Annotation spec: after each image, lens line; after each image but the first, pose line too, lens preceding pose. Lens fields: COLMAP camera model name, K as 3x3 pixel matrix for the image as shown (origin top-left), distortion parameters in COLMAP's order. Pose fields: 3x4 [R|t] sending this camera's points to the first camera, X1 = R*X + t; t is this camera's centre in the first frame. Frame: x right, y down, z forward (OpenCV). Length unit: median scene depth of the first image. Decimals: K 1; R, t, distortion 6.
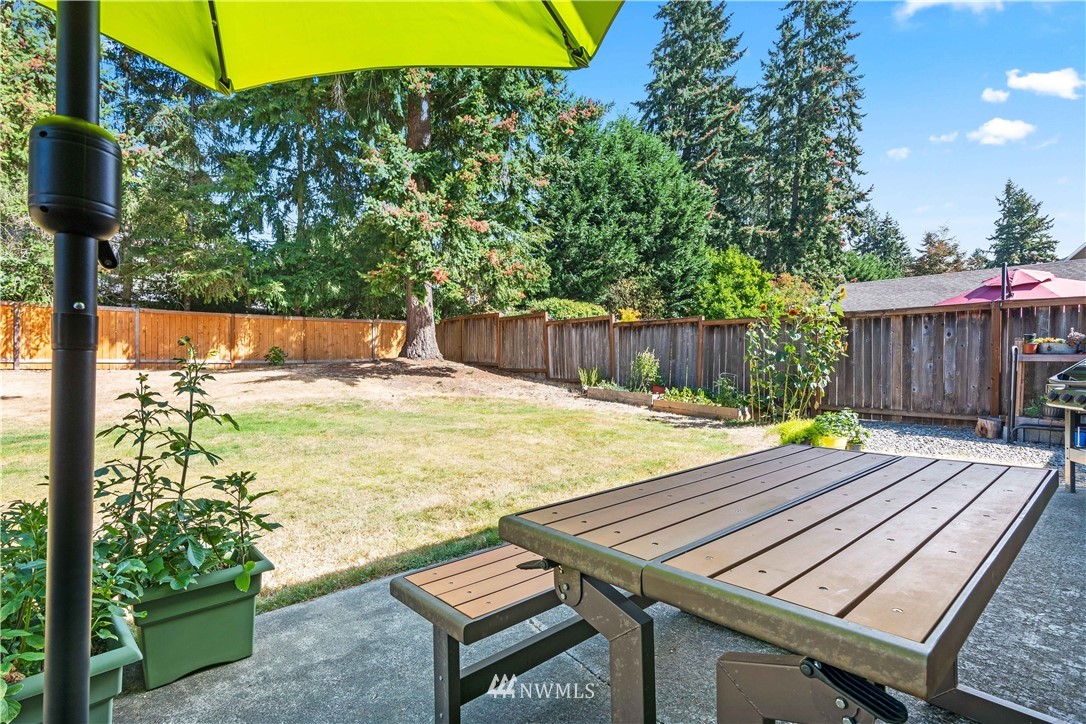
lens RADIAL K [[523.6, 0, 539.9], [0, 523.6, 371.8], [0, 0, 1]] dist [0.000178, -0.000083]
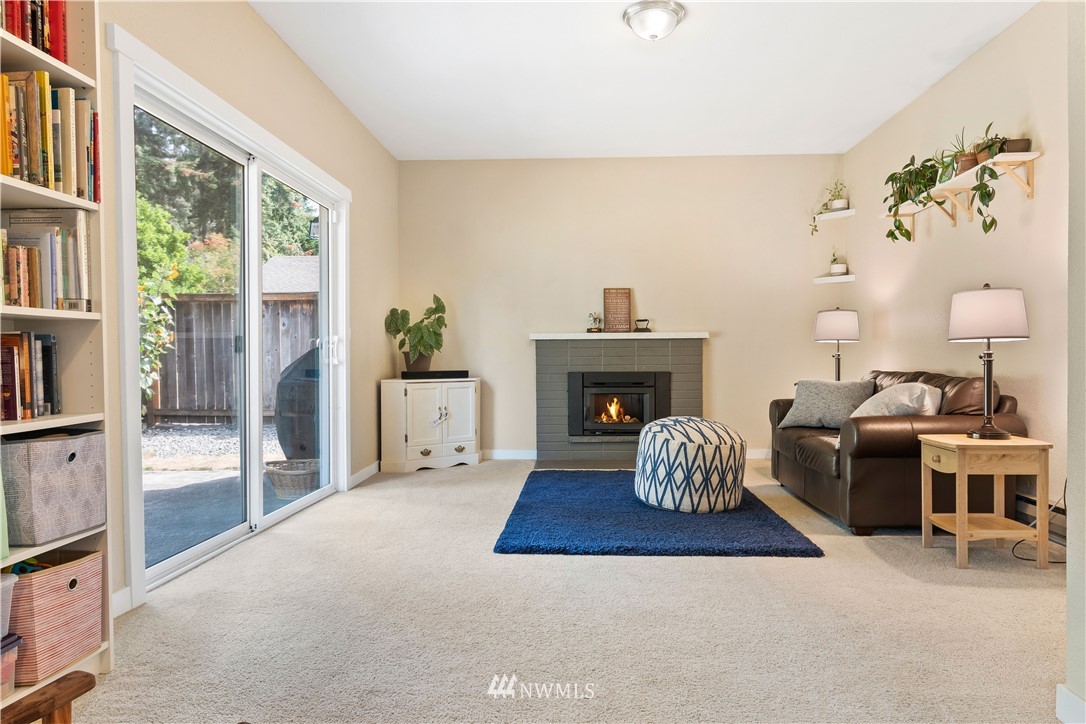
lens RADIAL K [[738.1, 0, 577.3], [0, 738.1, 376.3], [0, 0, 1]] dist [-0.004864, -0.003023]
pose [[0.668281, -0.029178, 0.743337, 0.045303], [0.022275, 0.999567, 0.019211, 0.001722], [-0.743576, 0.003719, 0.668642, -0.070753]]
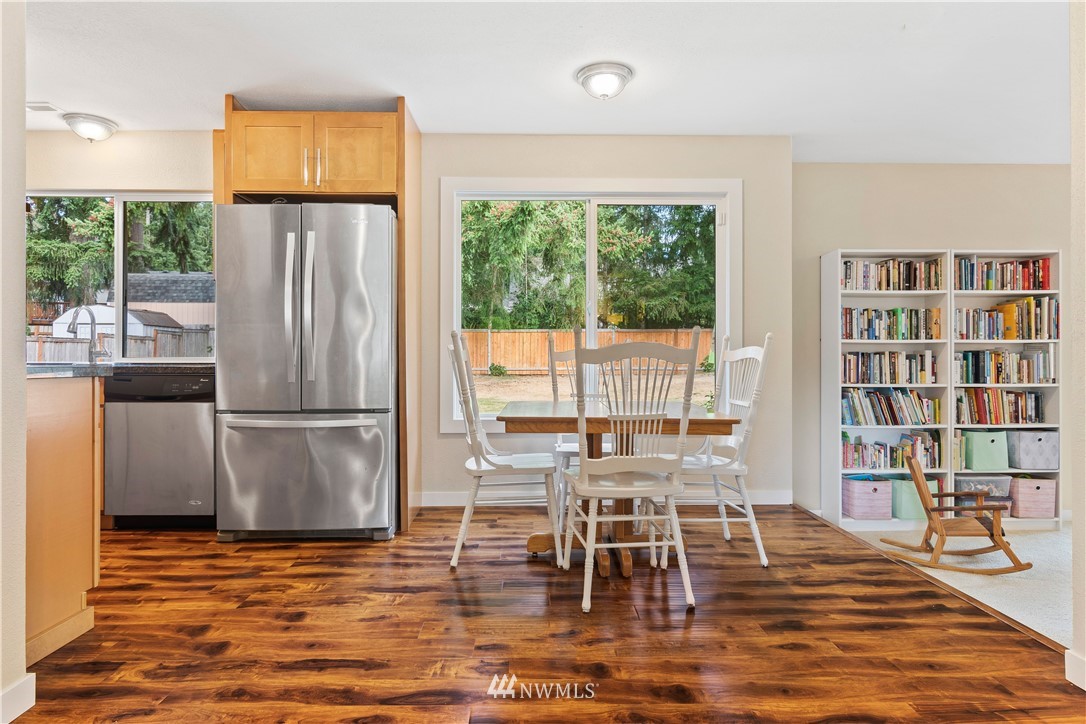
lens RADIAL K [[648.2, 0, 543.3], [0, 648.2, 362.2], [0, 0, 1]] dist [0.007471, 0.000477]
pose [[0.769599, -0.006499, -0.638494, 0.074089], [-0.003905, 0.999882, -0.014885, -0.006944], [0.638515, 0.013949, 0.769483, -0.195036]]
